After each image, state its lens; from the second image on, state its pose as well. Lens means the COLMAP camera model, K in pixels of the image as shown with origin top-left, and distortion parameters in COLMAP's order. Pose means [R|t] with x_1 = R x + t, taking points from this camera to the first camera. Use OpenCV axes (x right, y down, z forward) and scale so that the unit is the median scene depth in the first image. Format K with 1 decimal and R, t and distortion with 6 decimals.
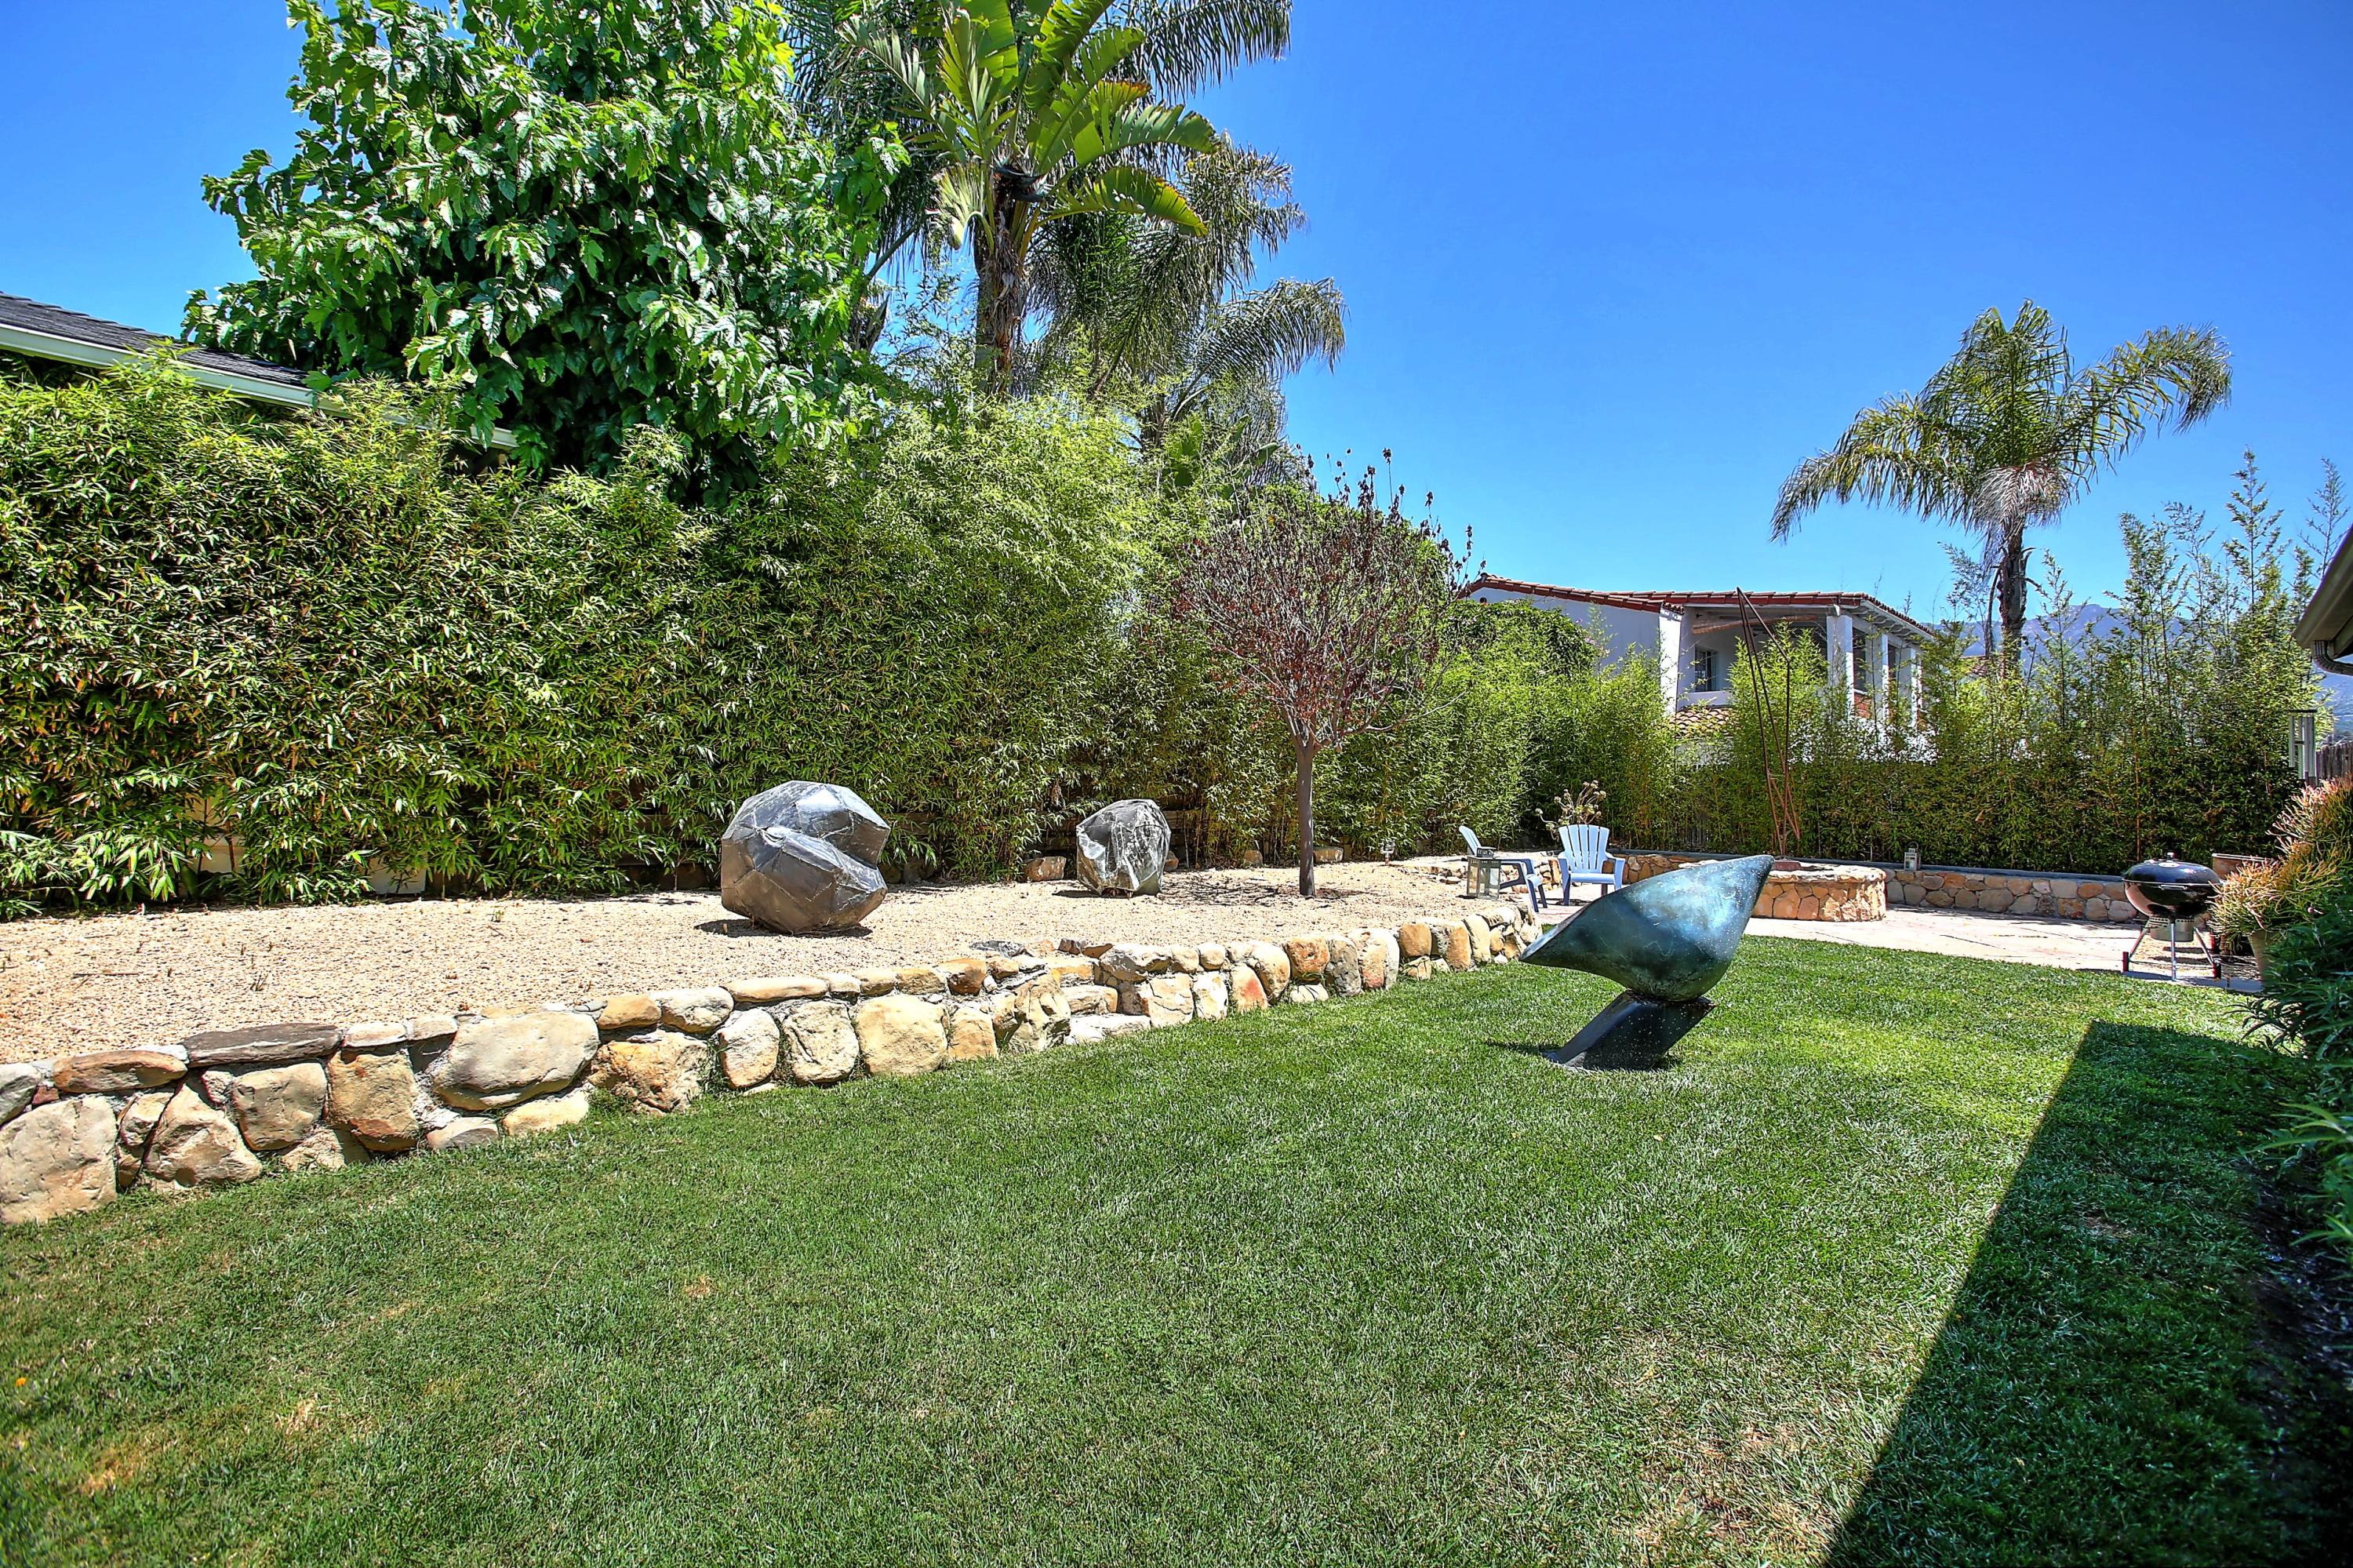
lens RADIAL K [[1112.3, 0, 1185.2], [0, 1112.3, 796.7], [0, 0, 1]] dist [-0.012361, 0.003157]
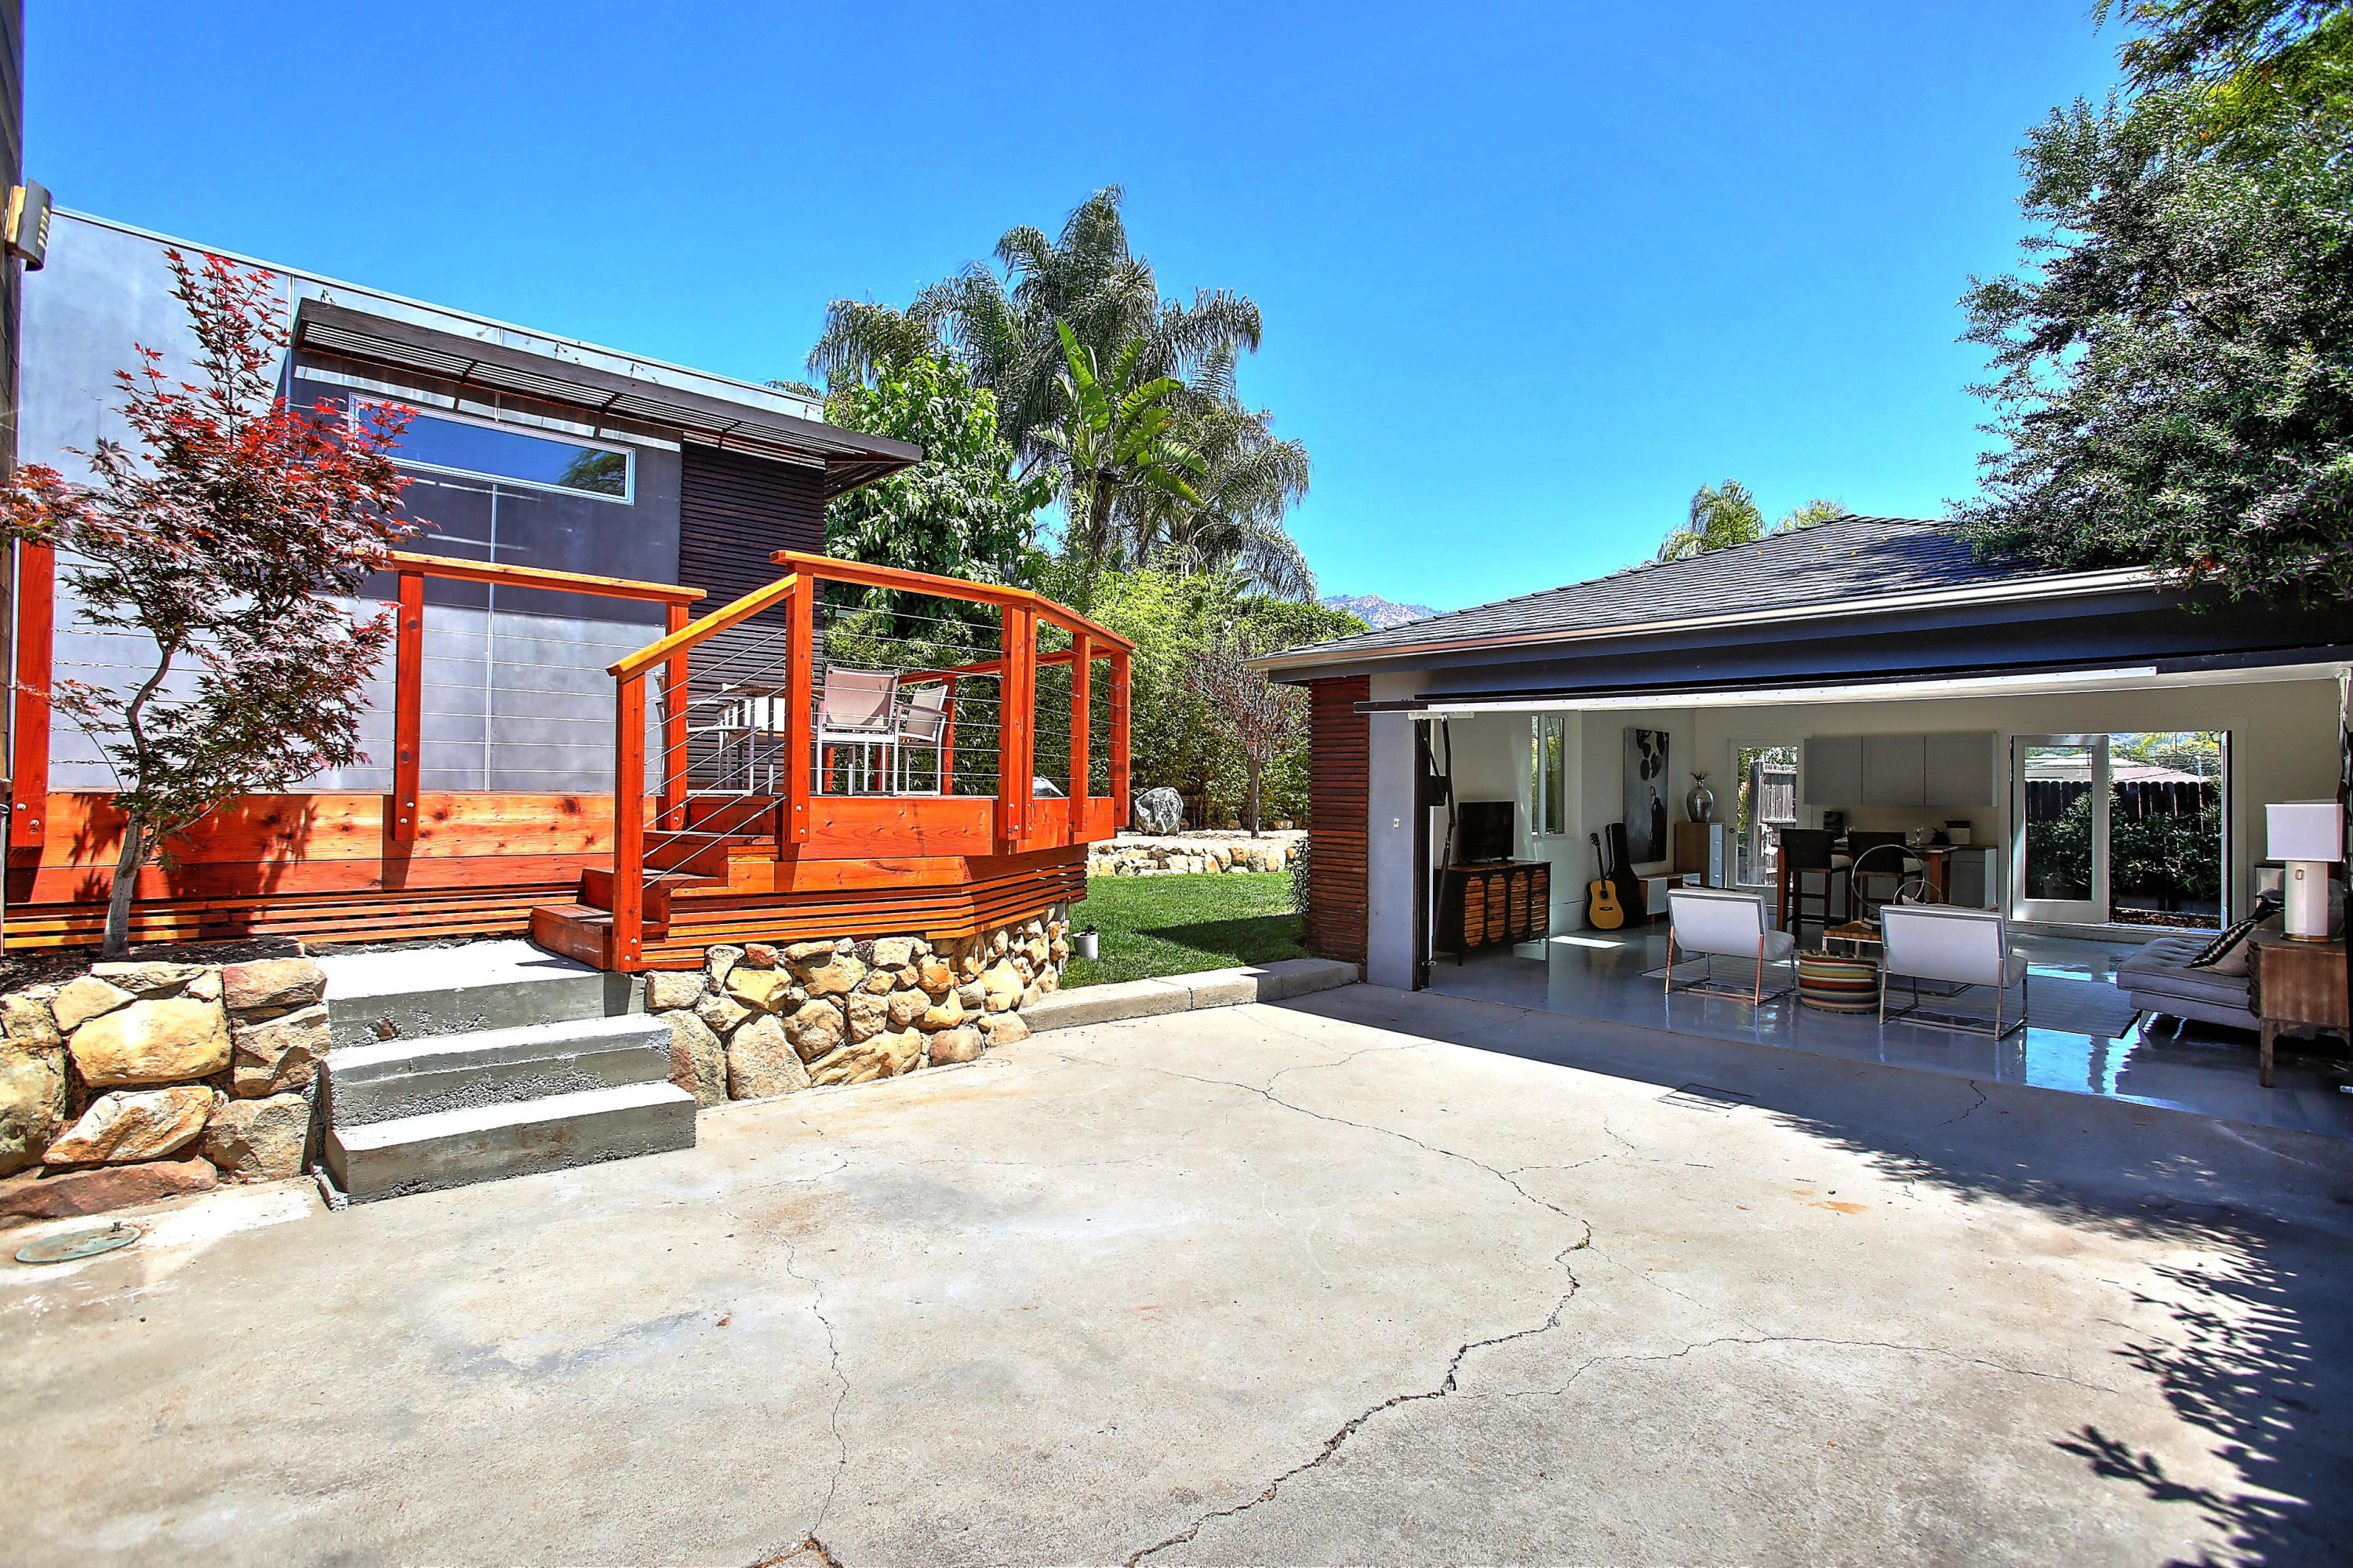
lens RADIAL K [[1159.3, 0, 1175.6], [0, 1159.3, 786.9], [0, 0, 1]] dist [-0.000175, -0.000001]
pose [[0.999347, 0.008571, -0.035111, 0.039975], [-0.008866, 0.999927, -0.008266, 0.016287], [0.035038, 0.008571, 0.999349, -0.928970]]
